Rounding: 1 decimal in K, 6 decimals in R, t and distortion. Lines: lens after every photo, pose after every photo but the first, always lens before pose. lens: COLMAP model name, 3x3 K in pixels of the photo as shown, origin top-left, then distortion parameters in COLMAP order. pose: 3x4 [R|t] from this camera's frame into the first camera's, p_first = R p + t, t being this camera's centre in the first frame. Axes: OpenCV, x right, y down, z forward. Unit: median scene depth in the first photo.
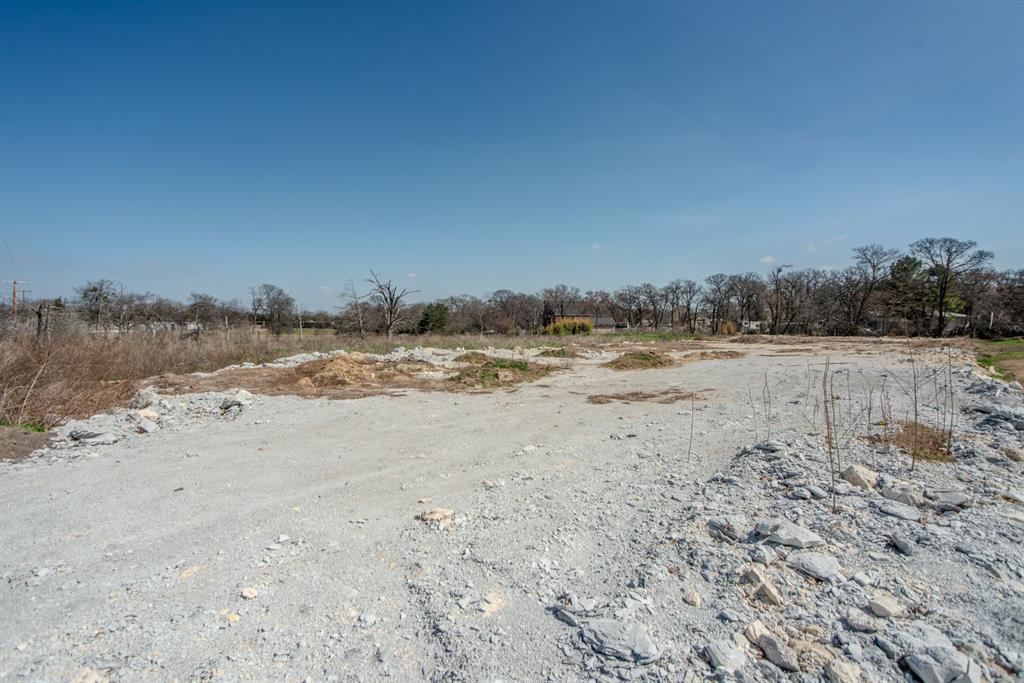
lens RADIAL K [[477.5, 0, 516.8], [0, 477.5, 347.4], [0, 0, 1]] dist [-0.035442, 0.003824]
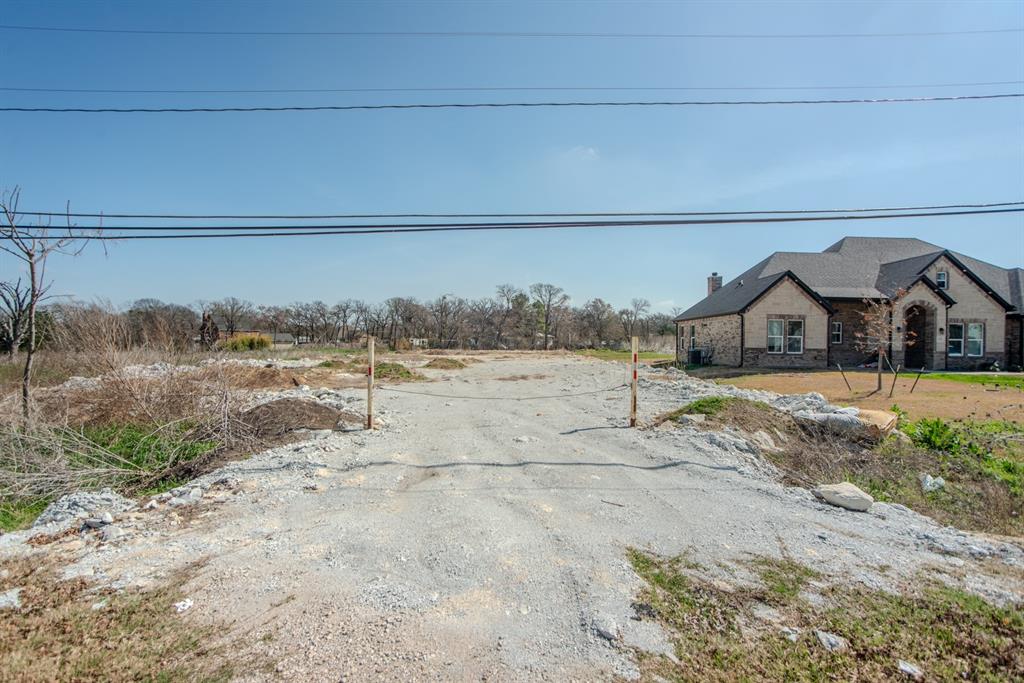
lens RADIAL K [[477.5, 0, 509.3], [0, 477.5, 344.3], [0, 0, 1]] dist [-0.035442, 0.003824]
pose [[0.733979, 0.003130, 0.679165, -0.170895], [0.027691, 0.999020, -0.034529, 0.007347], [-0.678607, 0.044150, 0.733173, -0.034010]]
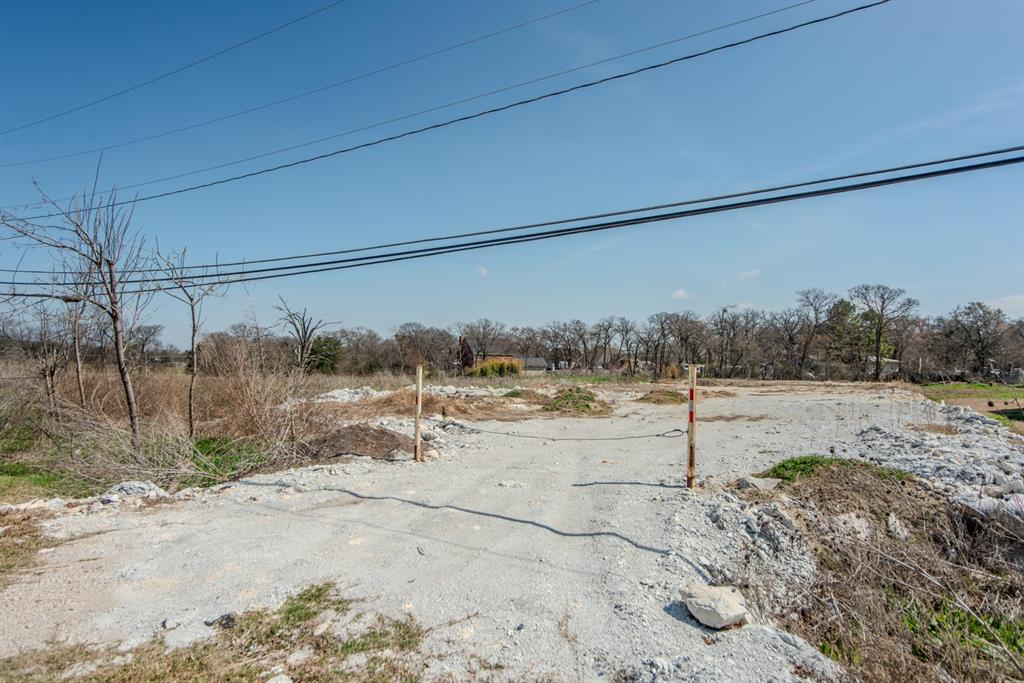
lens RADIAL K [[604.0, 0, 507.2], [0, 604.0, 338.7], [0, 0, 1]] dist [-0.045879, 0.002248]
pose [[0.978123, 0.023288, 0.206722, -0.116748], [-0.003804, 0.995550, -0.094157, 0.007714], [-0.207995, 0.091311, 0.973859, -0.076790]]
